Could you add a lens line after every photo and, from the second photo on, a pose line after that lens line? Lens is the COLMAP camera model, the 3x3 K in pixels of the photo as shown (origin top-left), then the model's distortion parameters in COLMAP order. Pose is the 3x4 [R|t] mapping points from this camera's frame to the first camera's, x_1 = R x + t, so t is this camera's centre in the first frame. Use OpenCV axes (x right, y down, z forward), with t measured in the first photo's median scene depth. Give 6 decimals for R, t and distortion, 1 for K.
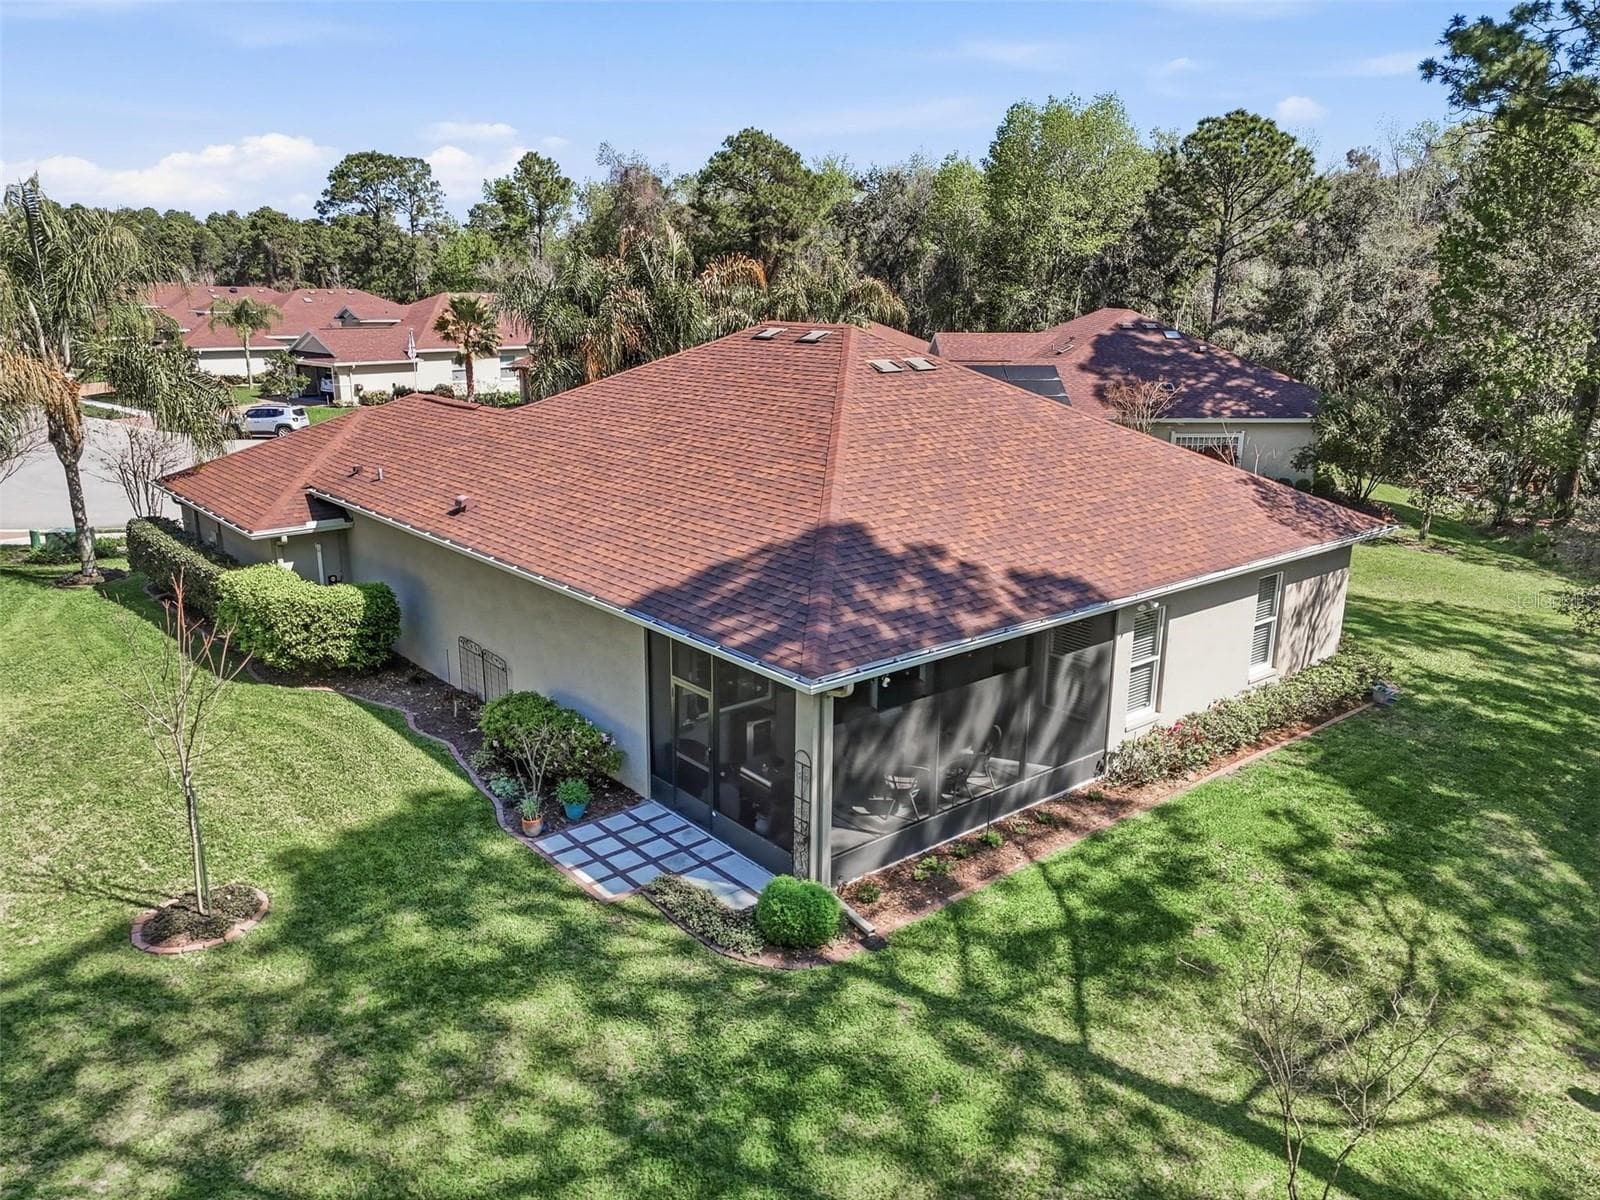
lens RADIAL K [[1179.2, 0, 799.5], [0, 1179.2, 593.8], [0, 0, 1]] dist [0.068929, -0.052687]
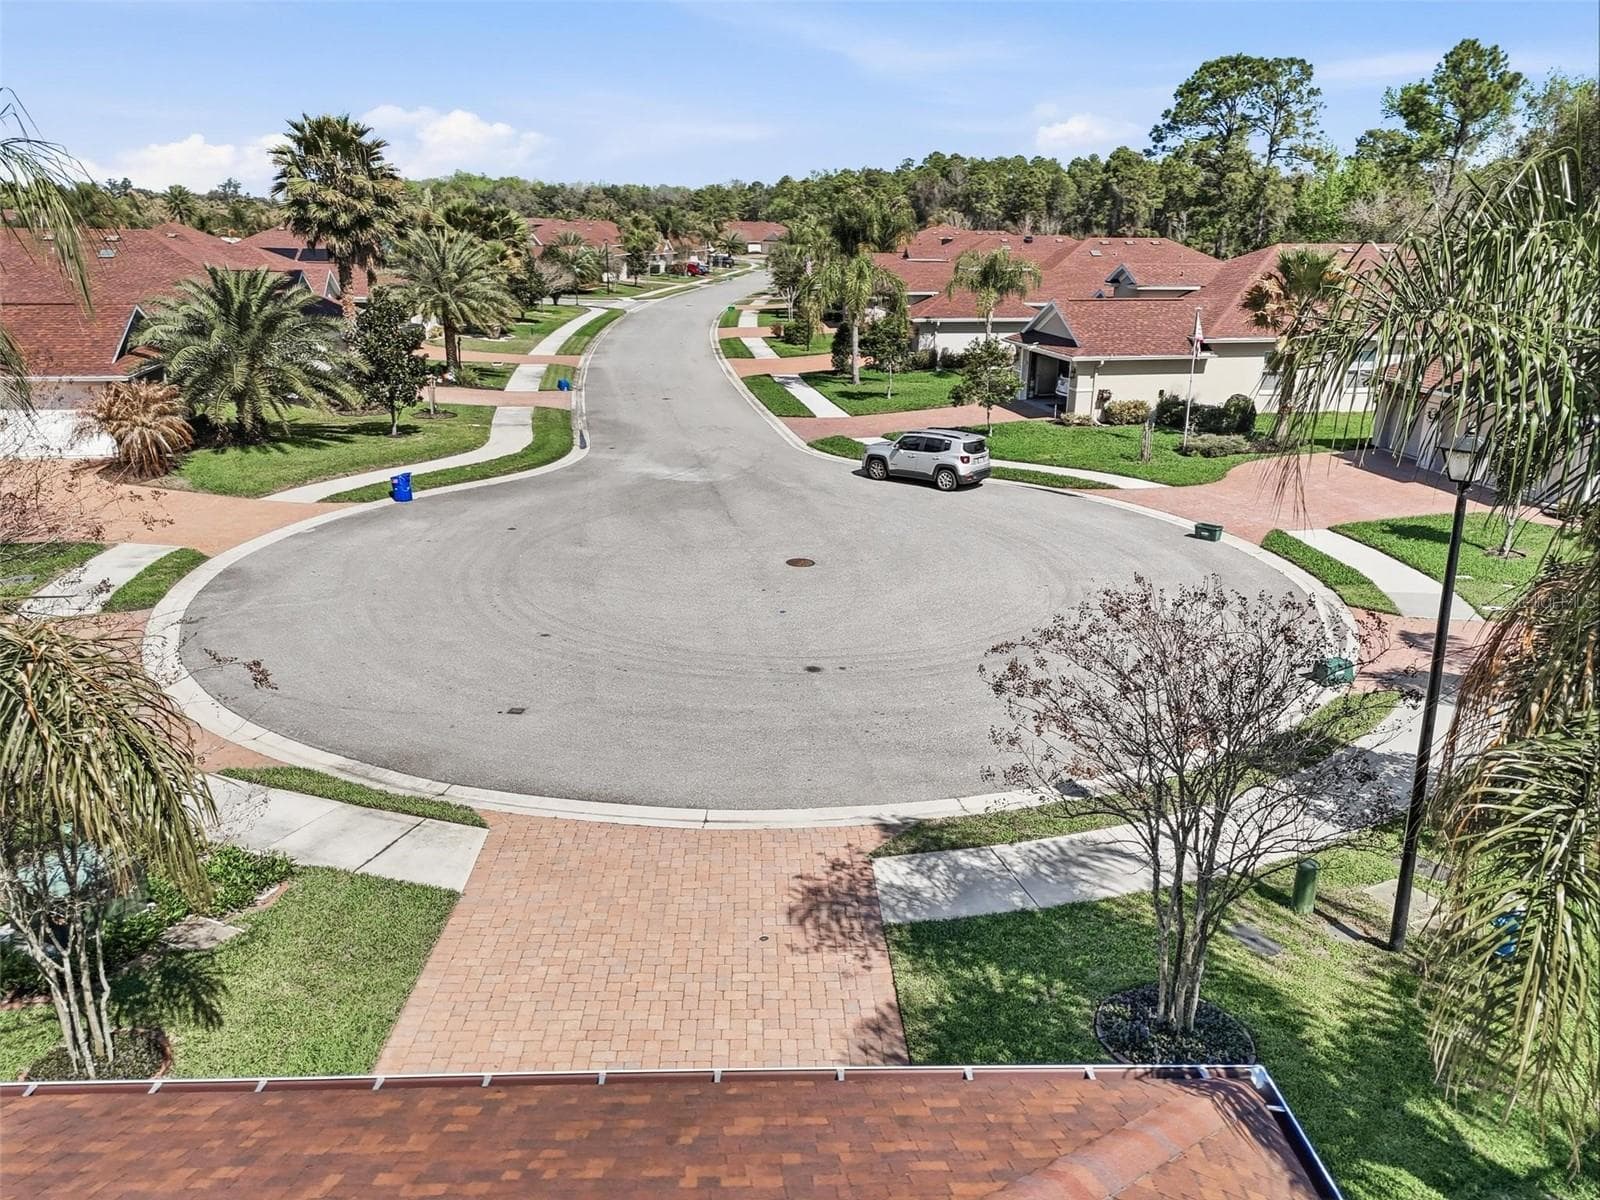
lens RADIAL K [[1179.2, 0, 799.5], [0, 1179.2, 593.8], [0, 0, 1]] dist [0.068929, -0.052687]
pose [[0.783236, 0.187604, -0.592745, -0.102450], [-0.163088, 0.981998, 0.095303, -0.104377], [0.599953, 0.022025, 0.799732, 0.401761]]
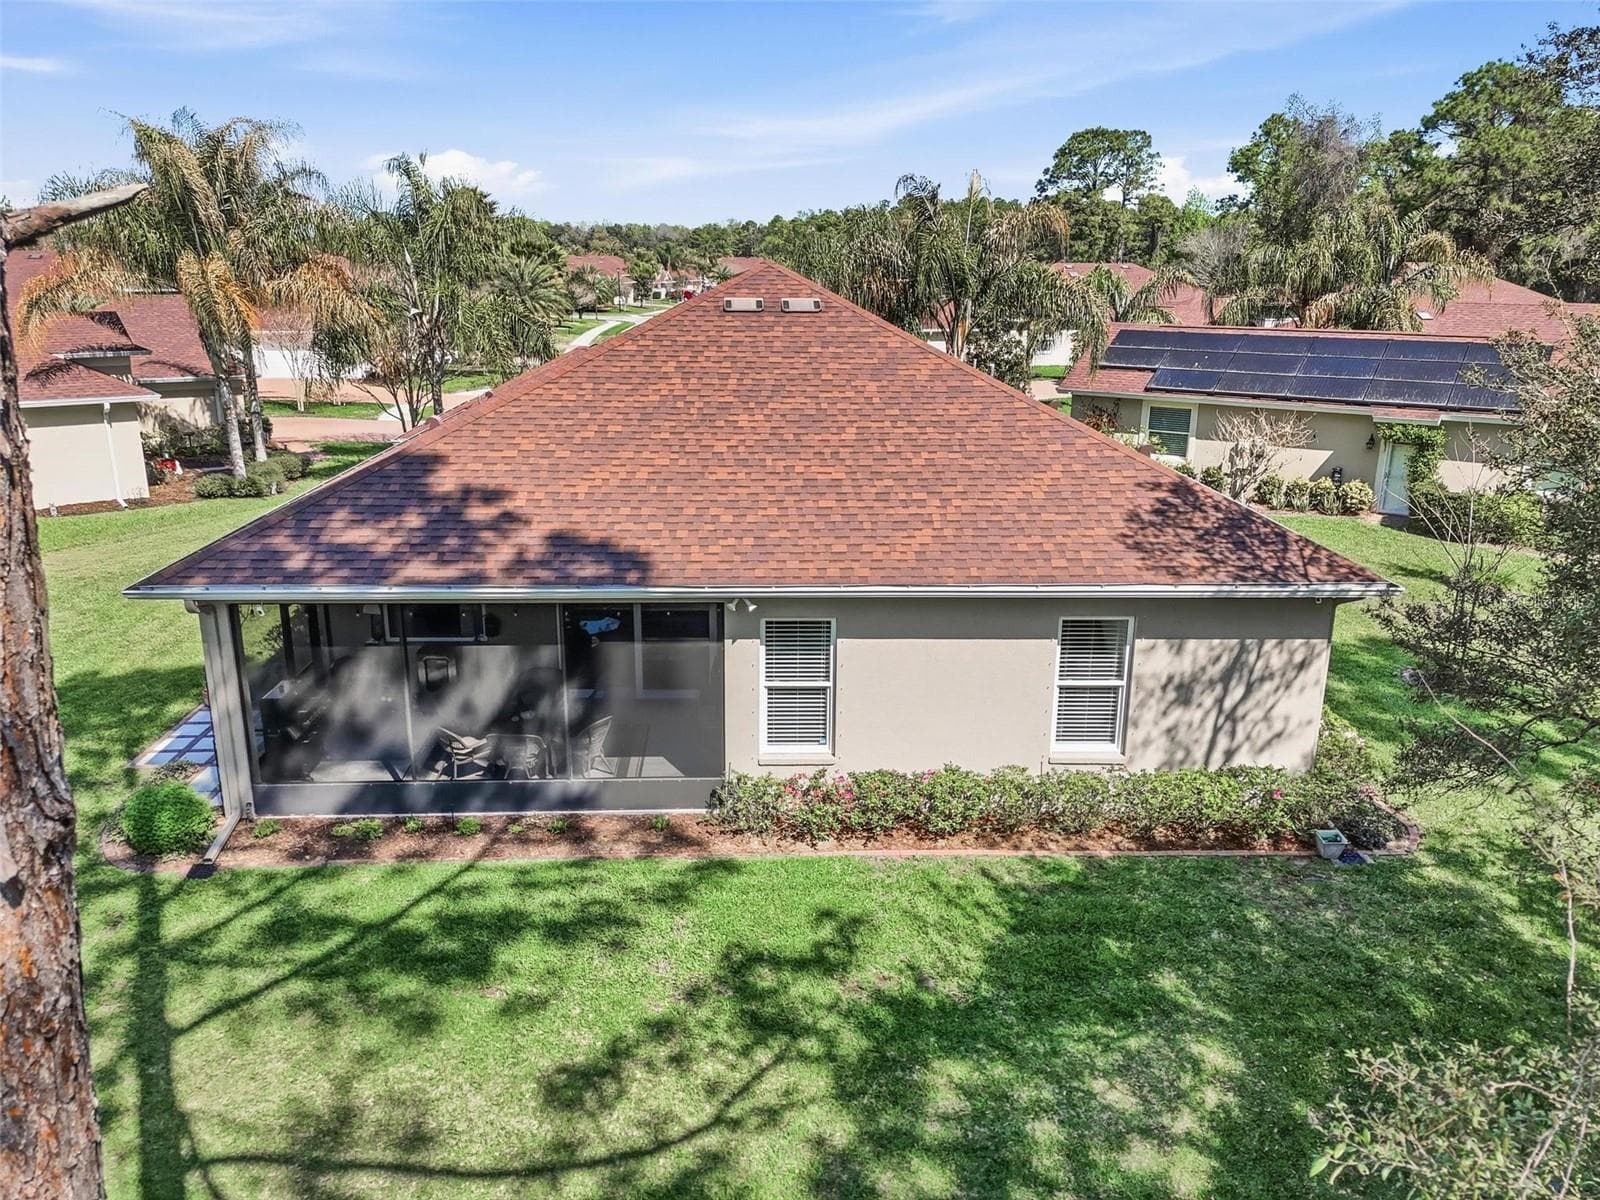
lens RADIAL K [[1179.2, 0, 799.5], [0, 1179.2, 593.8], [0, 0, 1]] dist [0.068929, -0.052687]
pose [[0.784376, 0.167764, -0.597167, 0.201550], [-0.159615, 0.984901, 0.067038, -0.014503], [0.599397, 0.042733, 0.799310, 0.101700]]
